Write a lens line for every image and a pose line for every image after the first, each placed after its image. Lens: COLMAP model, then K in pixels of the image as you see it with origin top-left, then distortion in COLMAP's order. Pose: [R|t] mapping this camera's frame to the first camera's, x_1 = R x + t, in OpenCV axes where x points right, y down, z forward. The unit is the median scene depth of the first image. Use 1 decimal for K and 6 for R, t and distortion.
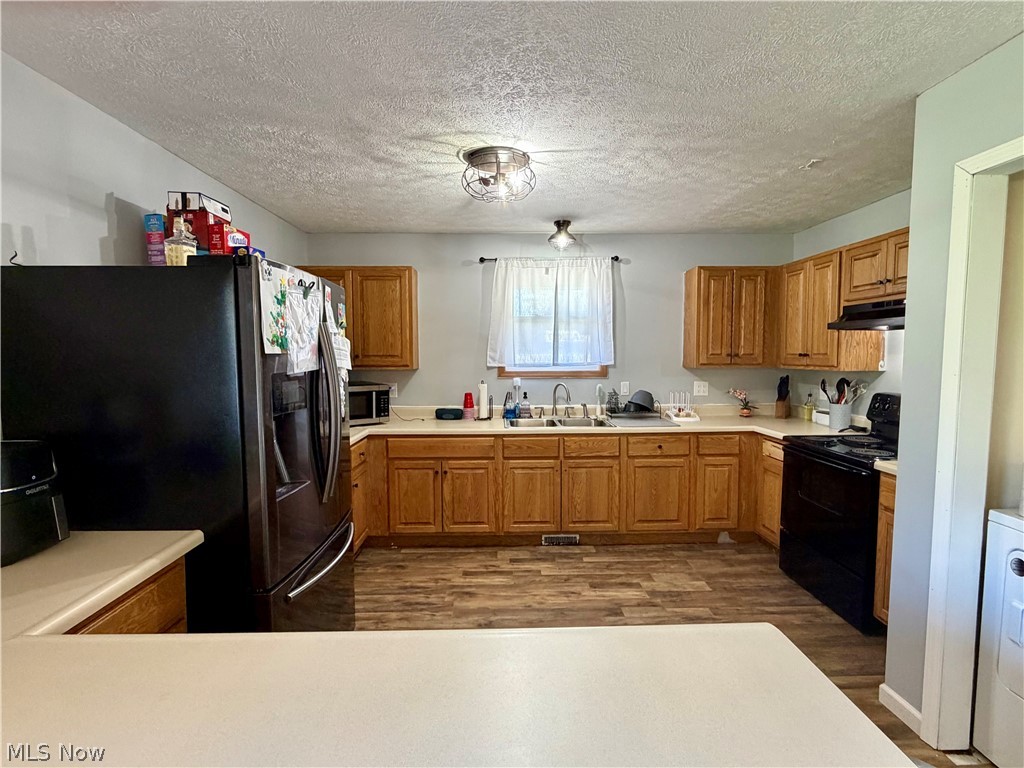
lens RADIAL K [[503.0, 0, 510.6], [0, 503.0, 387.0], [0, 0, 1]] dist [0.001501, -0.000573]
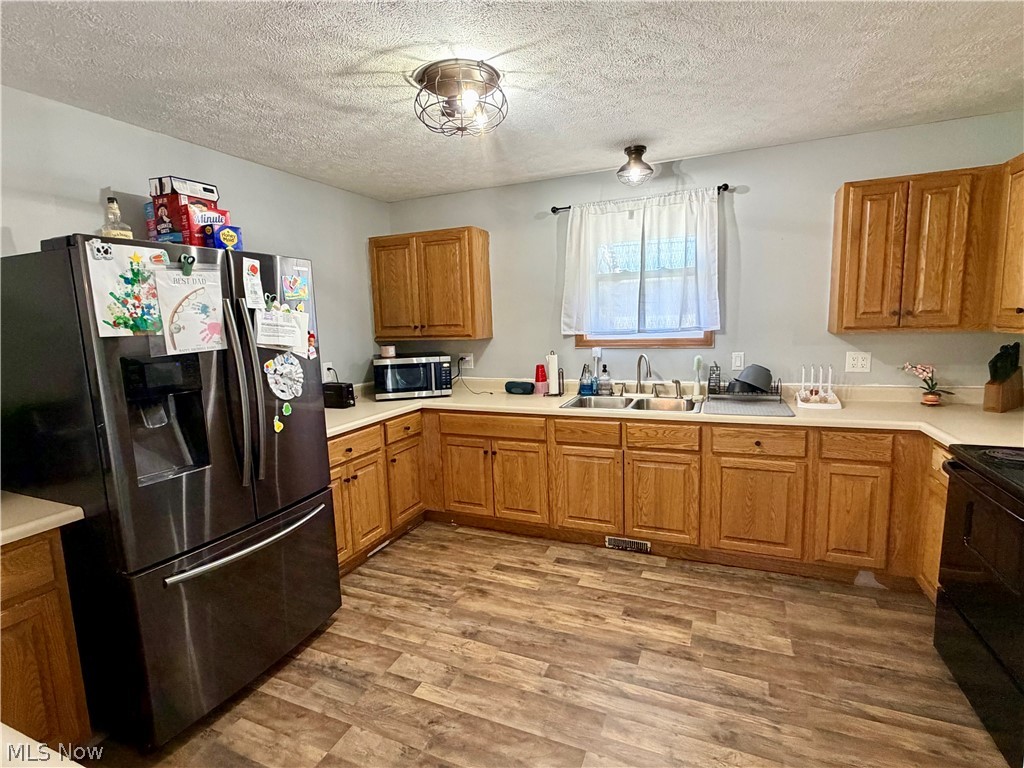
lens RADIAL K [[503.0, 0, 510.7], [0, 503.0, 386.3], [0, 0, 1]] dist [0.001501, -0.000573]
pose [[0.909616, 0.029689, -0.414388, 0.269997], [0.001073, 0.997272, 0.073805, -0.018197], [0.415448, -0.067579, 0.907103, 0.191442]]
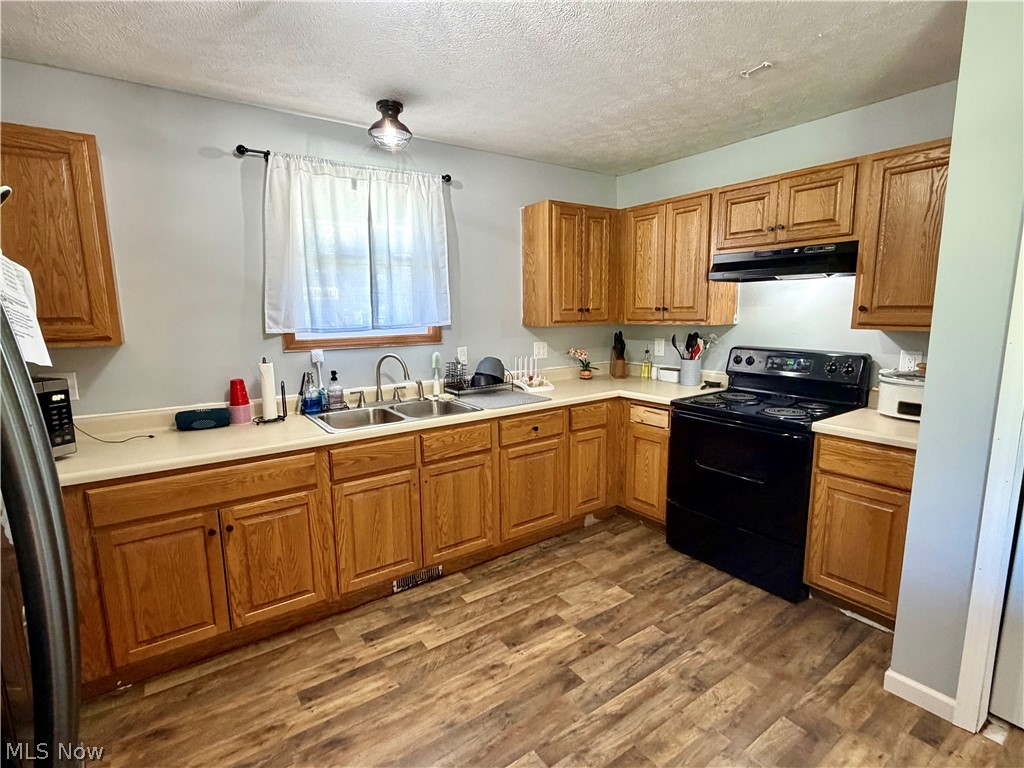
lens RADIAL K [[503.0, 0, 510.6], [0, 503.0, 385.8], [0, 0, 1]] dist [0.001501, -0.000573]
pose [[0.832529, -0.093380, 0.546055, -0.158589], [0.049716, 0.994308, 0.094238, -0.023730], [-0.551746, -0.051308, 0.832432, 0.370514]]
